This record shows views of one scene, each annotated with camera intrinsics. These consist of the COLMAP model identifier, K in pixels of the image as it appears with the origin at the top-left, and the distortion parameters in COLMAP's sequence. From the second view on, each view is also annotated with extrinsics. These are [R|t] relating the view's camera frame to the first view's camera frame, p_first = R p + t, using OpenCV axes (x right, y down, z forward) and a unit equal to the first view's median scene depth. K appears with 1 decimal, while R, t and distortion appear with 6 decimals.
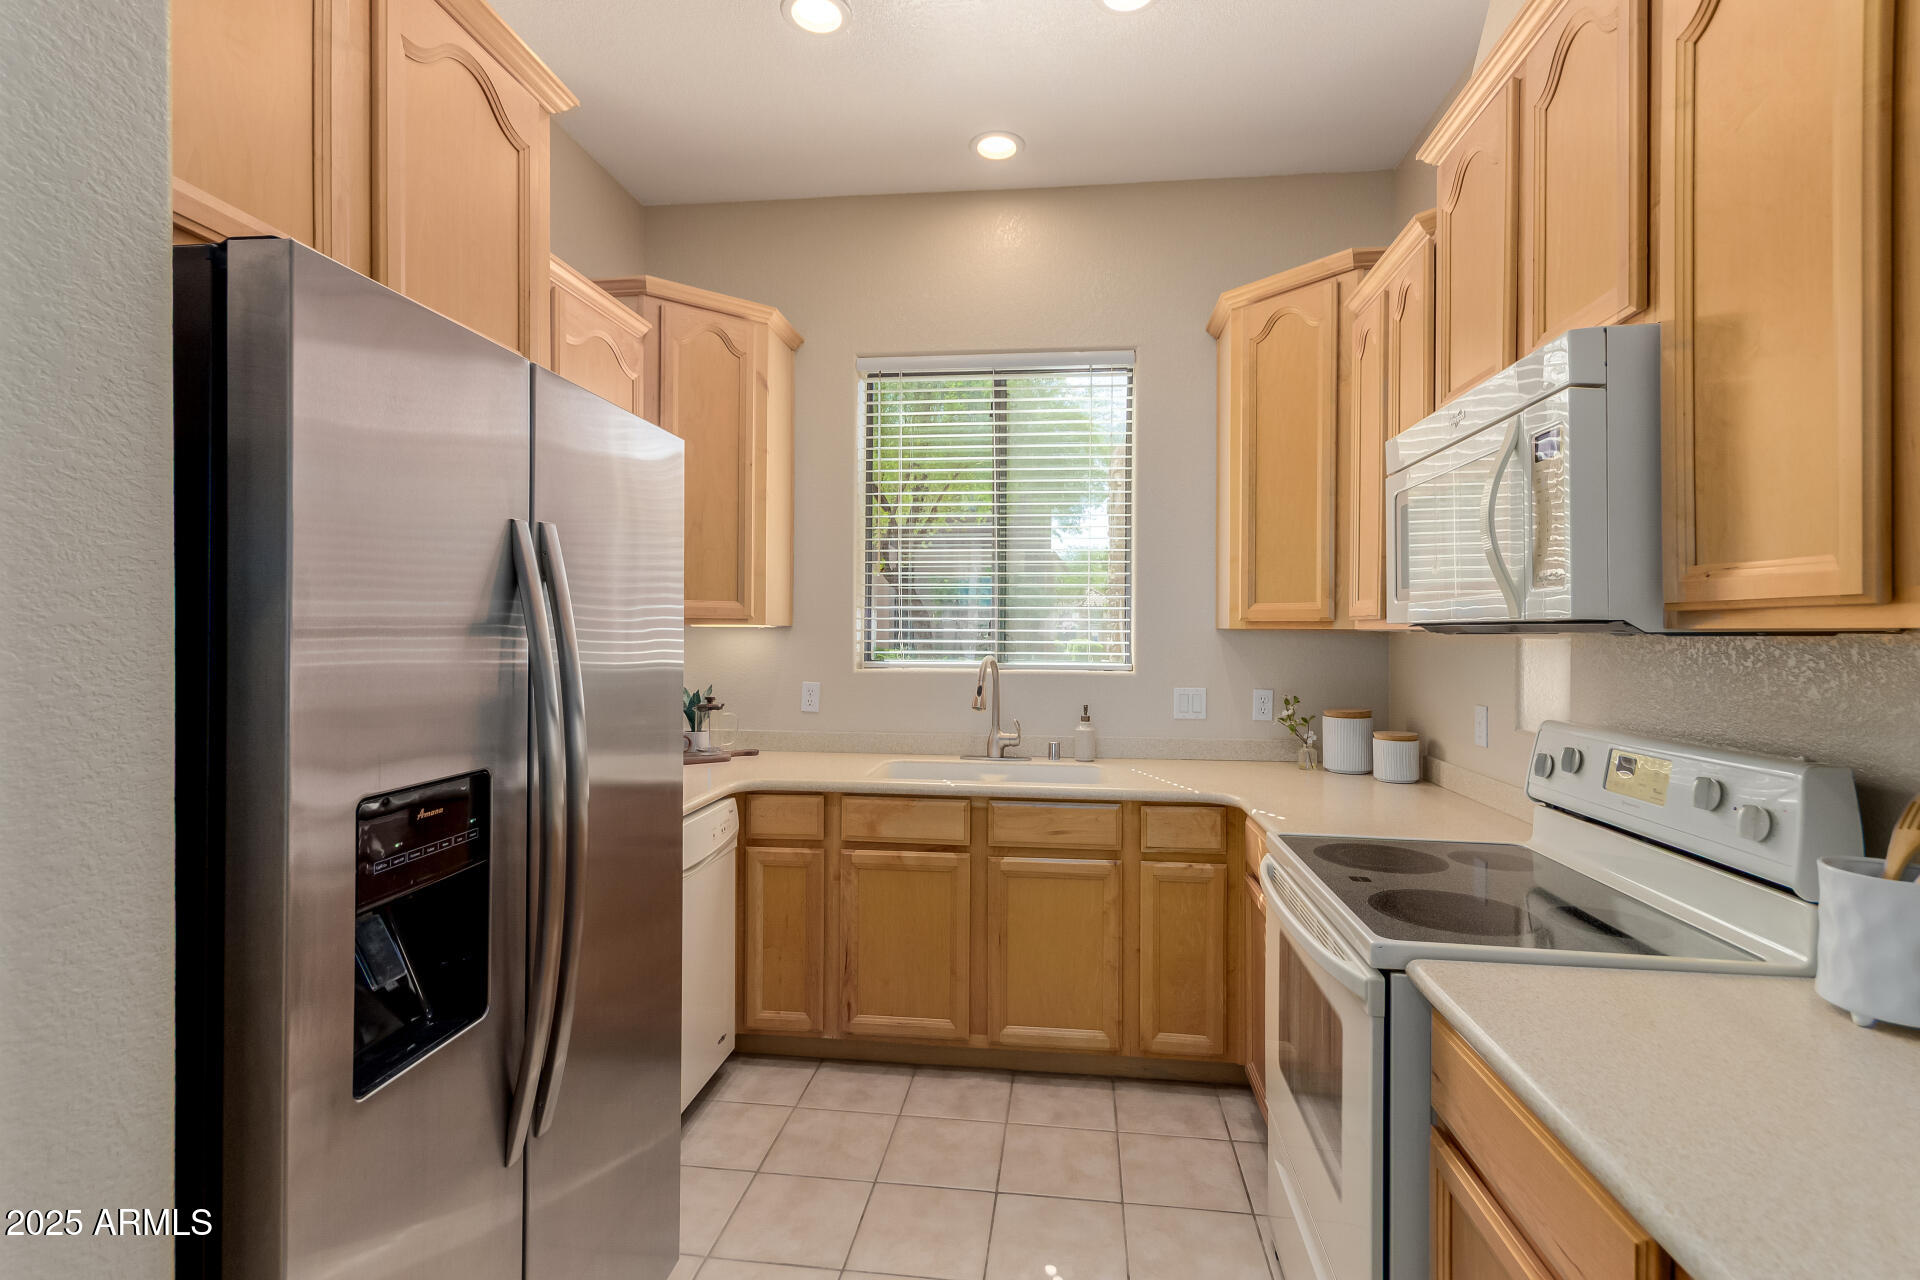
lens RADIAL K [[888.3, 0, 955.1], [0, 888.3, 628.2], [0, 0, 1]] dist [0.010000, -0.000584]
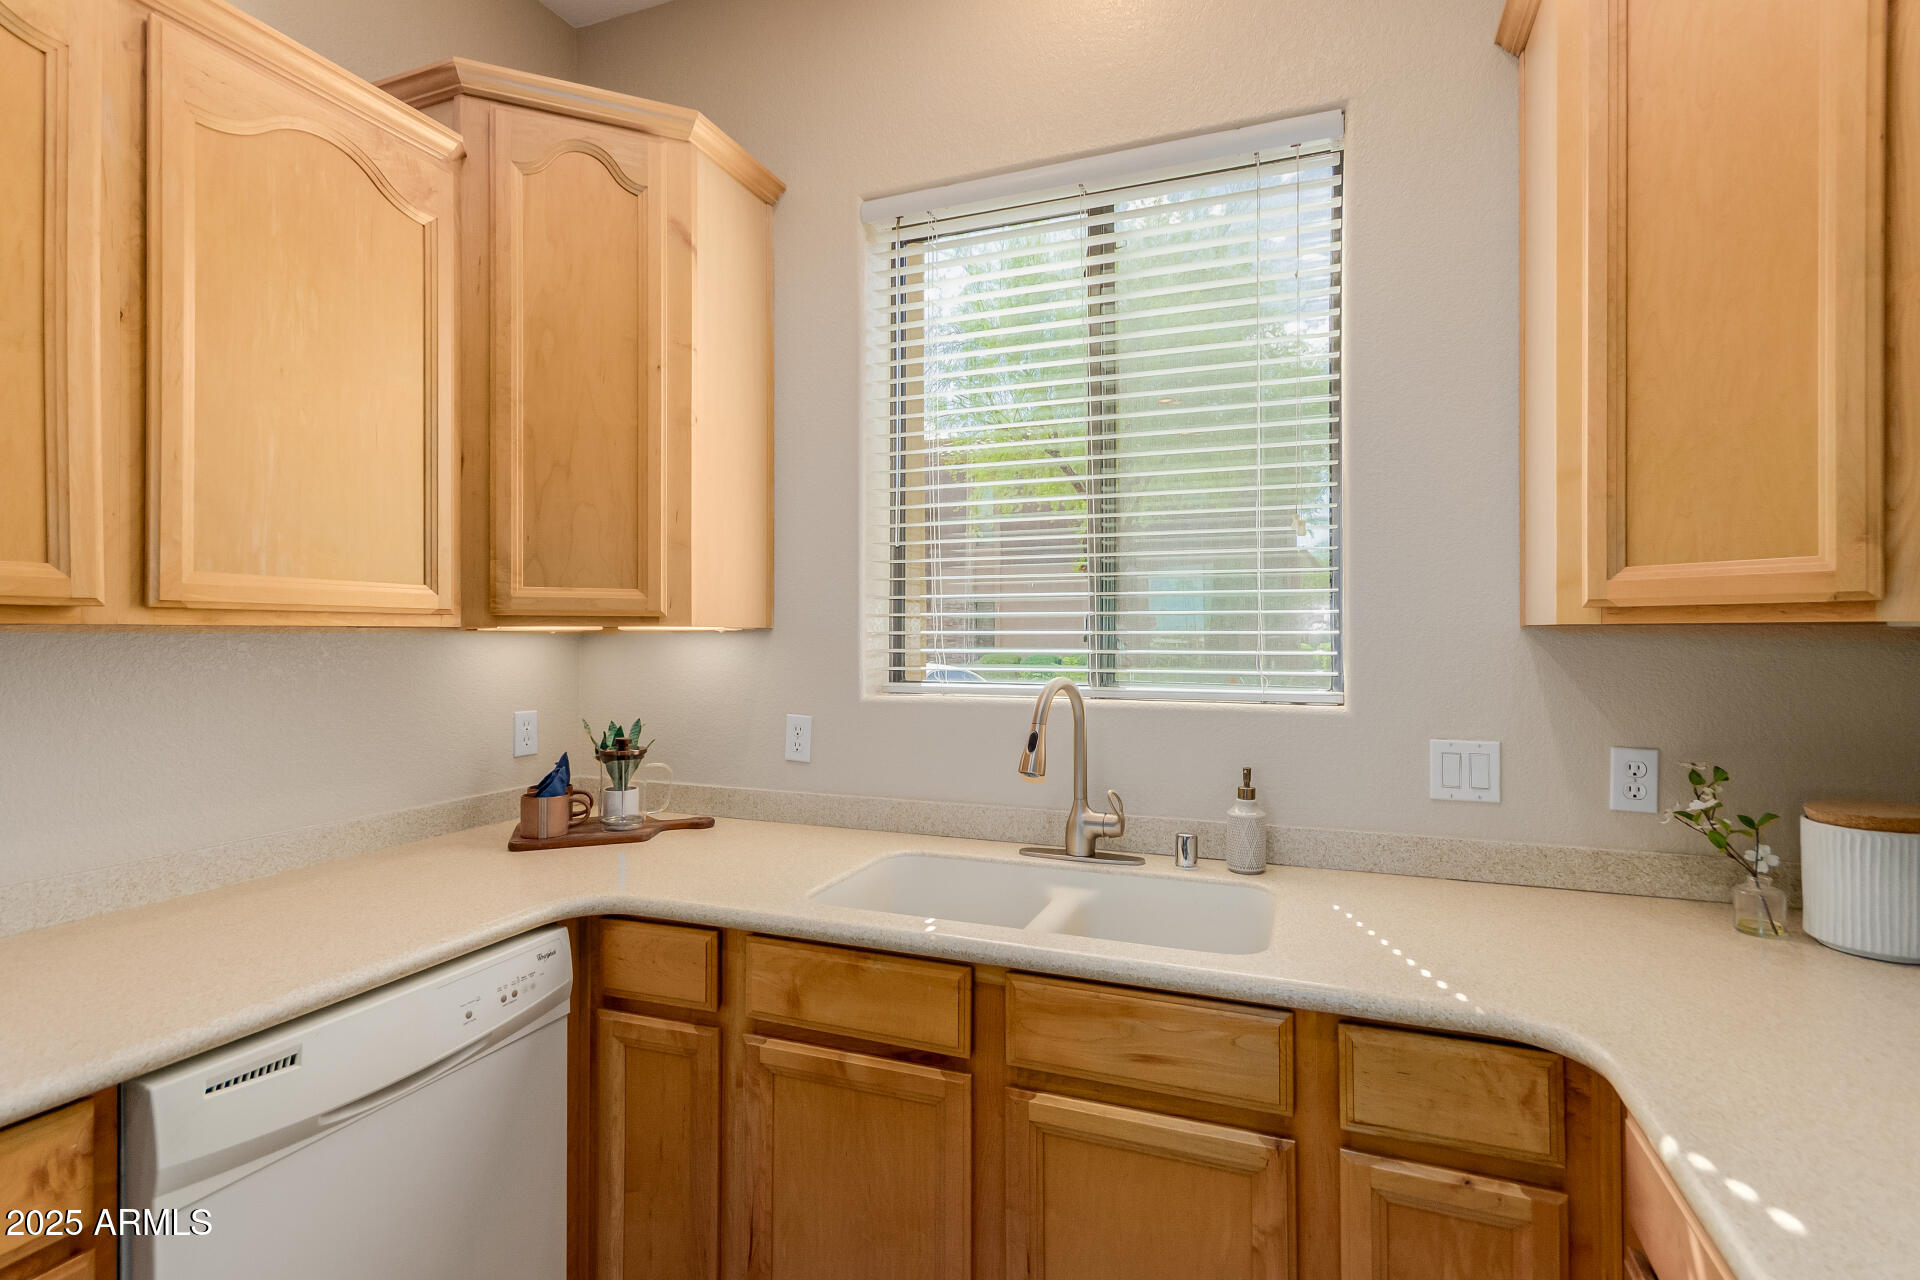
lens RADIAL K [[888.3, 0, 929.7], [0, 888.3, 631.9], [0, 0, 1]] dist [0.010000, -0.000584]
pose [[0.958988, -0.008467, -0.283321, 0.137179], [0.008486, 0.999963, -0.001158, 0.002565], [0.283320, -0.001294, 0.959025, 0.501601]]
